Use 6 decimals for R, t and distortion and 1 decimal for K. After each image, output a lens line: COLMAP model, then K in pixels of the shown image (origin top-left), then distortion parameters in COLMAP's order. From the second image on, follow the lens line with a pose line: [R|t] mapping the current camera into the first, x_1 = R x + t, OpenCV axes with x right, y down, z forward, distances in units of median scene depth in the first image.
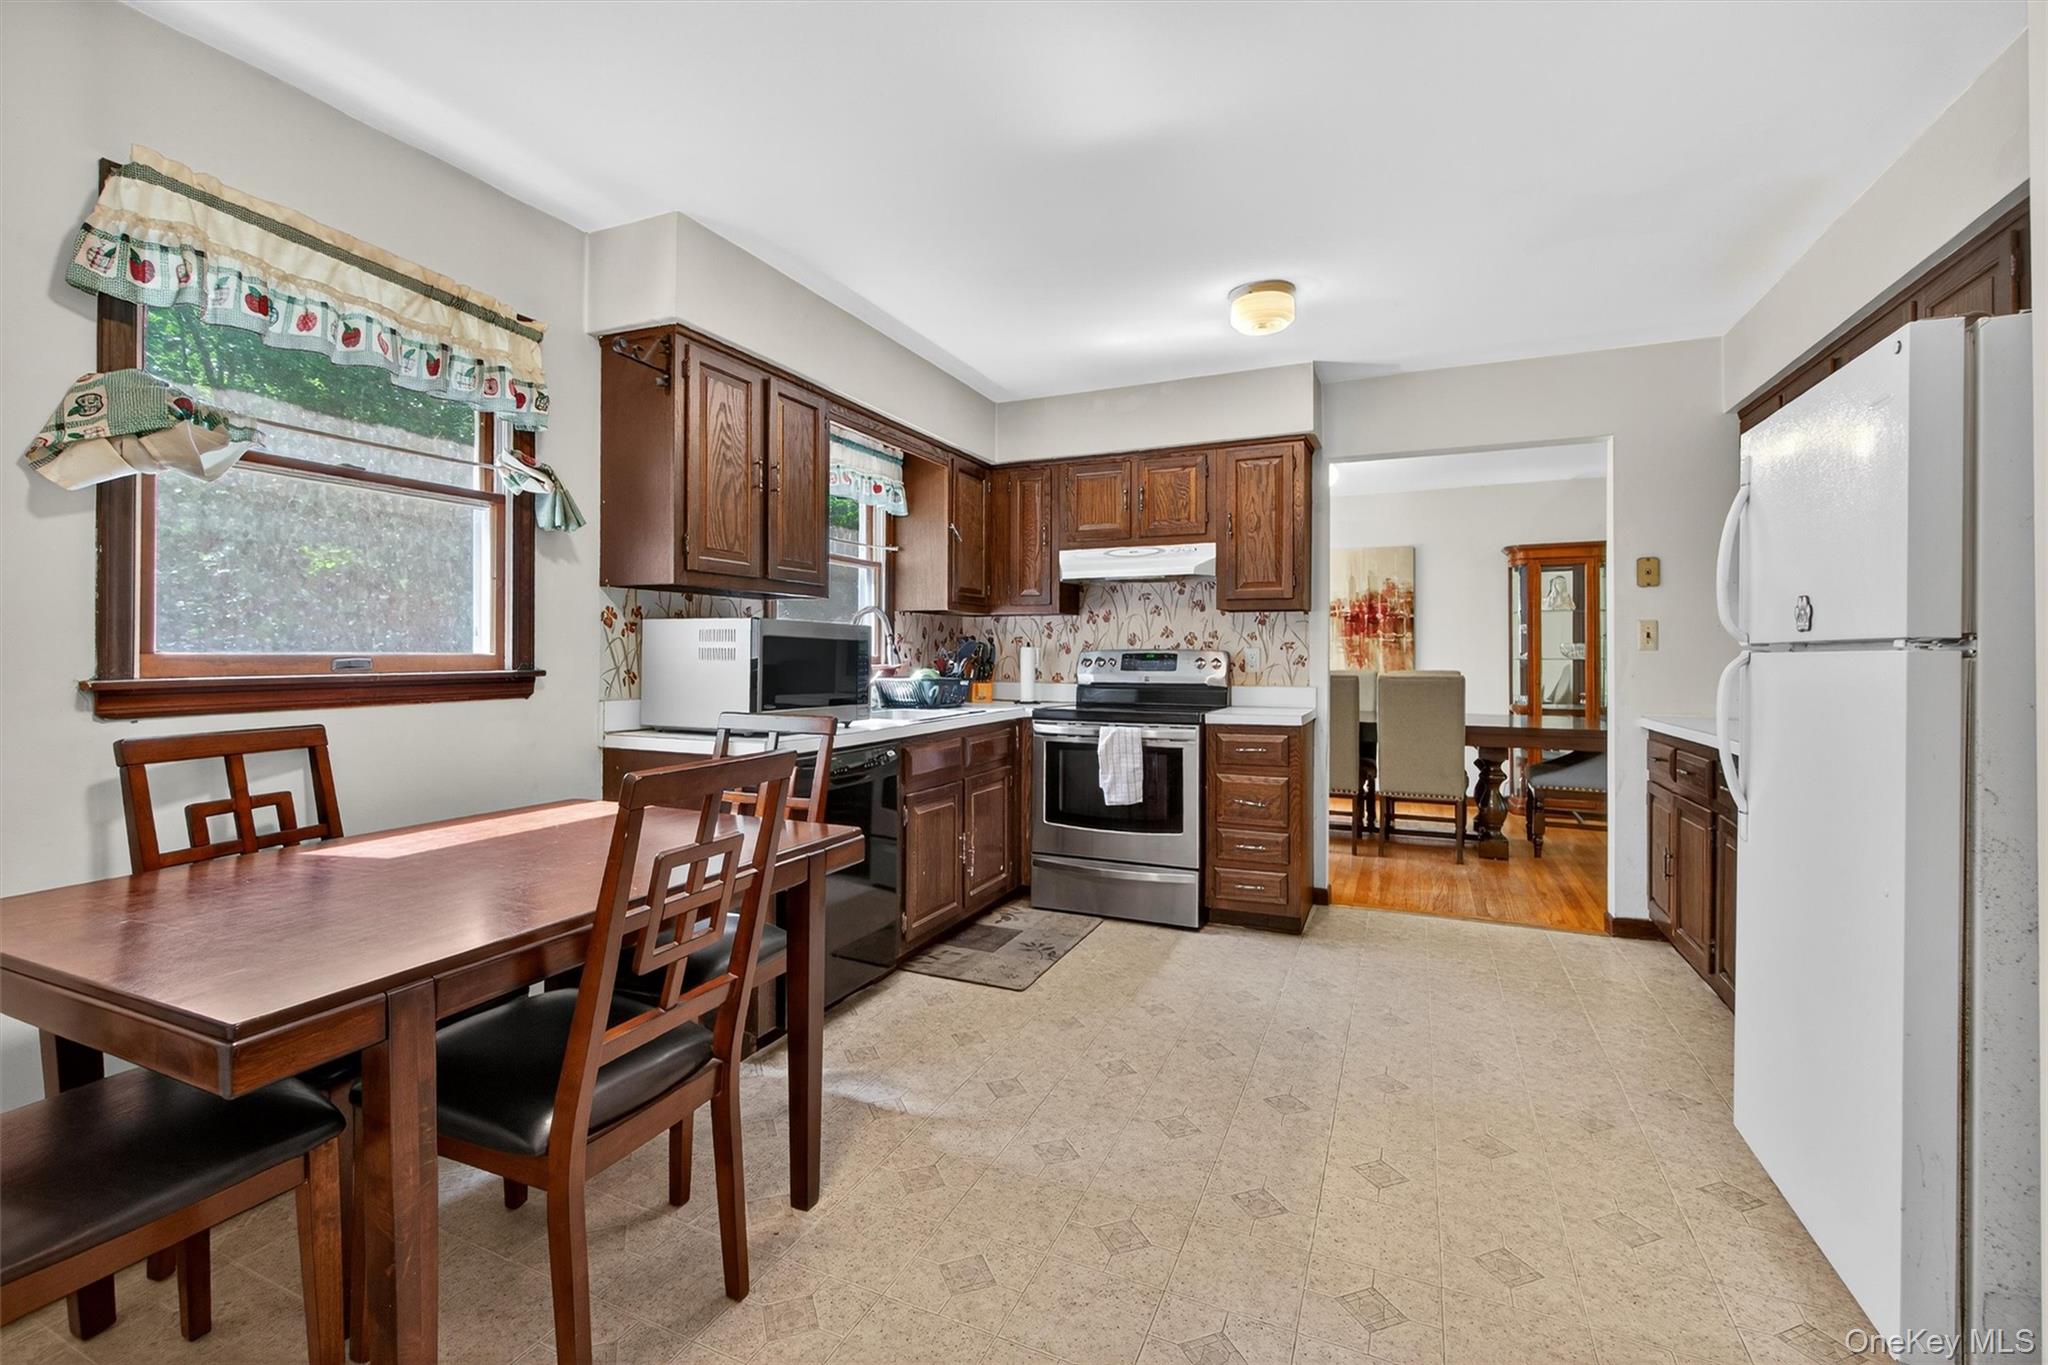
lens RADIAL K [[882.0, 0, 1019.9], [0, 882.0, 651.5], [0, 0, 1]] dist [-0.008824, 0.001847]
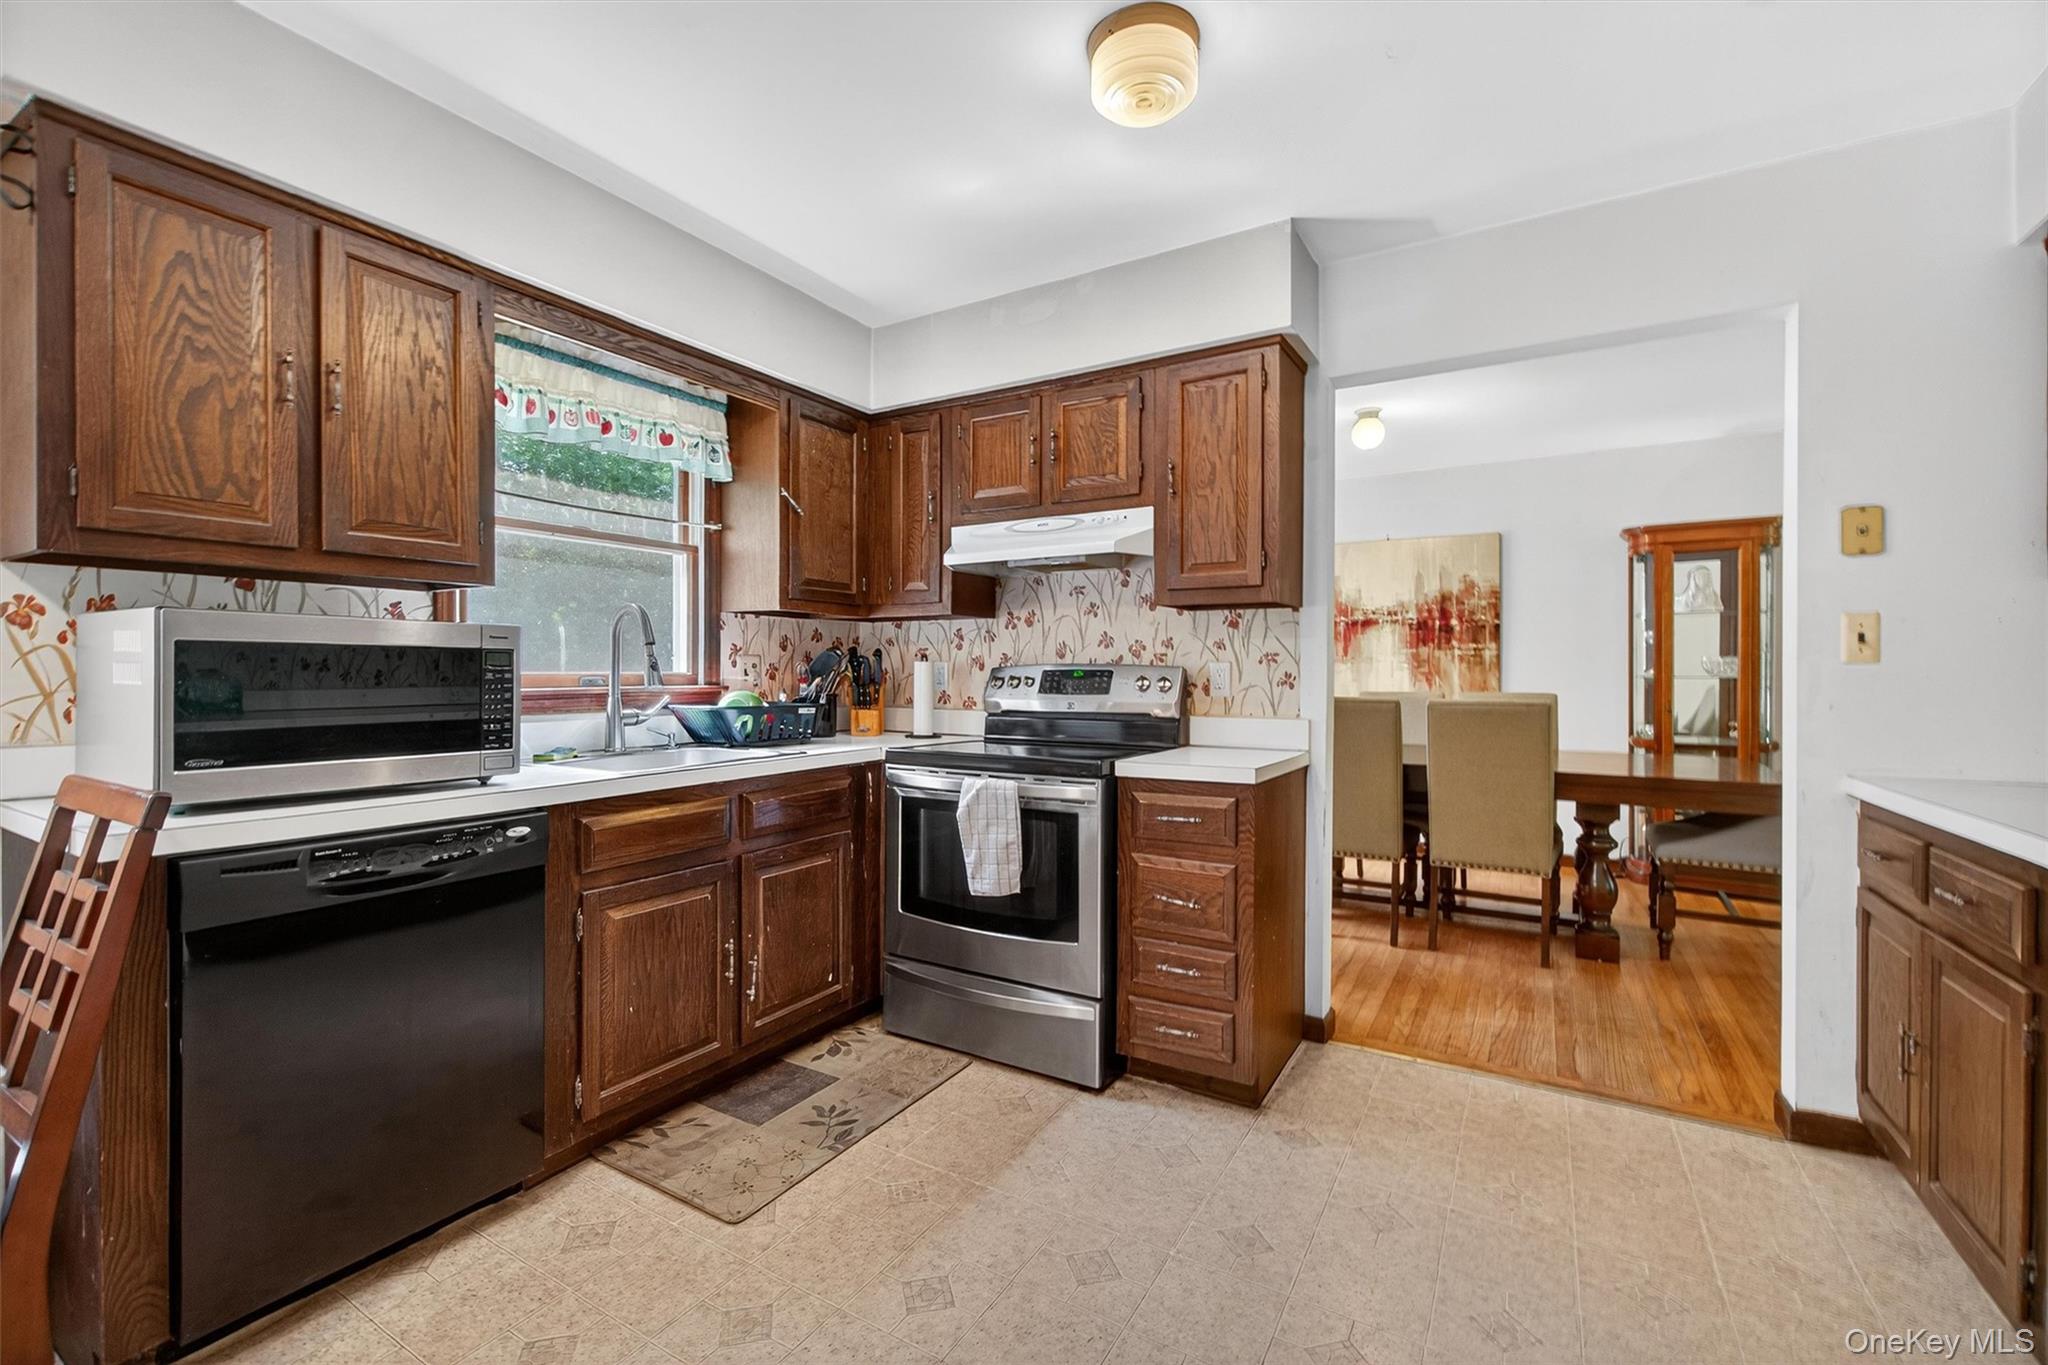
lens RADIAL K [[882.0, 0, 1014.4], [0, 882.0, 677.4], [0, 0, 1]] dist [-0.008824, 0.001847]
pose [[0.993526, 0.000405, -0.113604, 0.194035], [0.000763, 0.999947, 0.010239, 0.001122], [0.113602, -0.010259, 0.993473, 0.313005]]
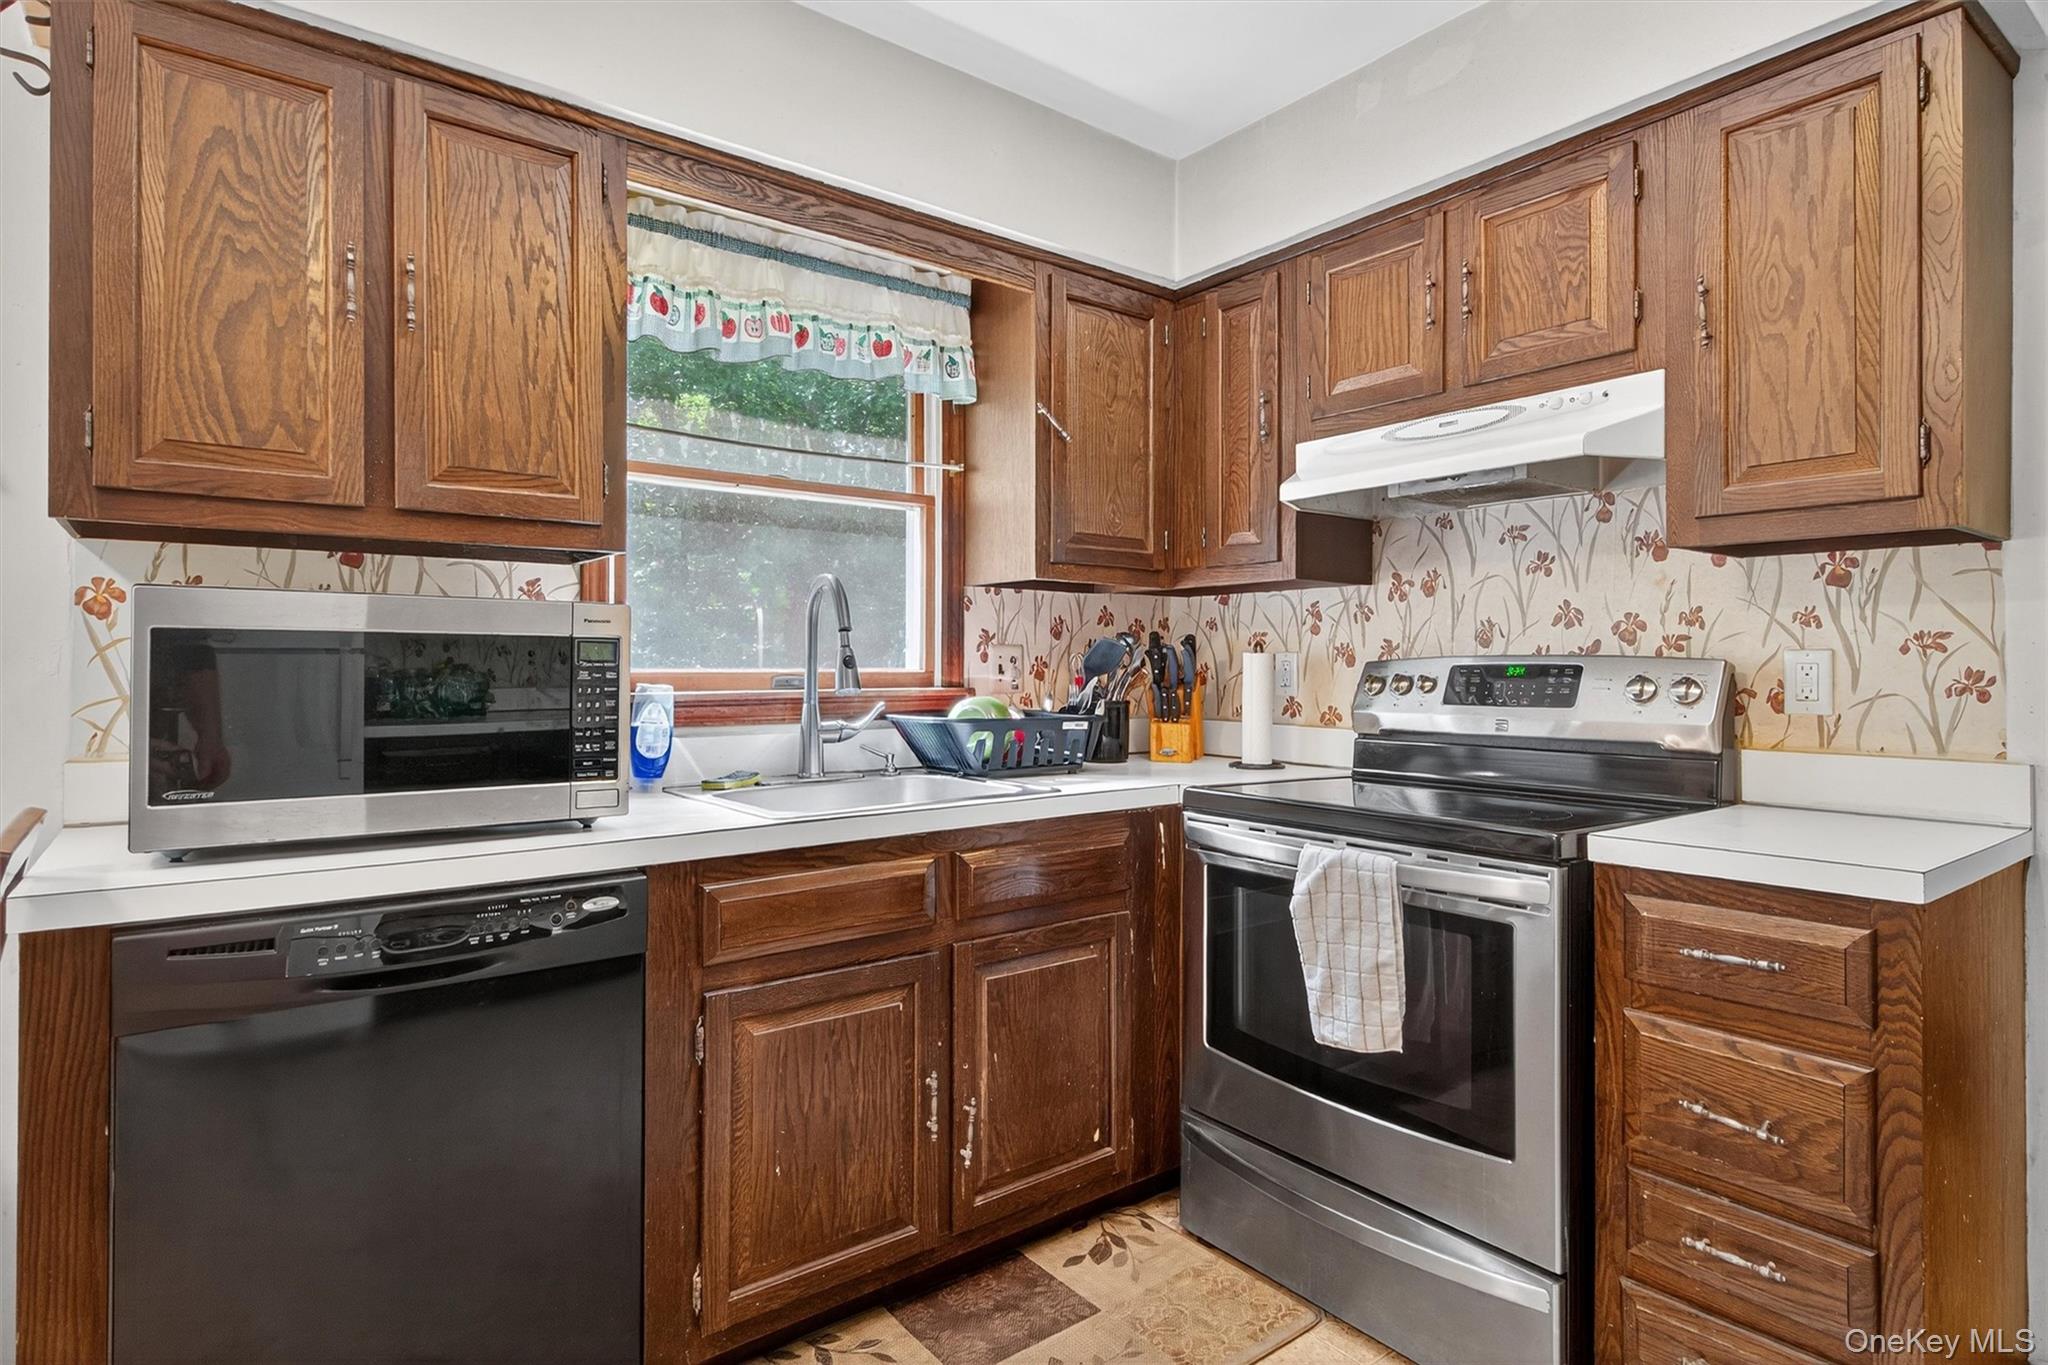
lens RADIAL K [[1076.9, 0, 994.1], [0, 1076.9, 658.4], [0, 0, 1]] dist [0.004482, -0.000664]
pose [[0.877441, -0.004822, -0.479659, 0.192799], [0.003016, 0.999985, -0.004535, 0.000624], [0.479674, 0.002533, 0.877443, 0.463882]]
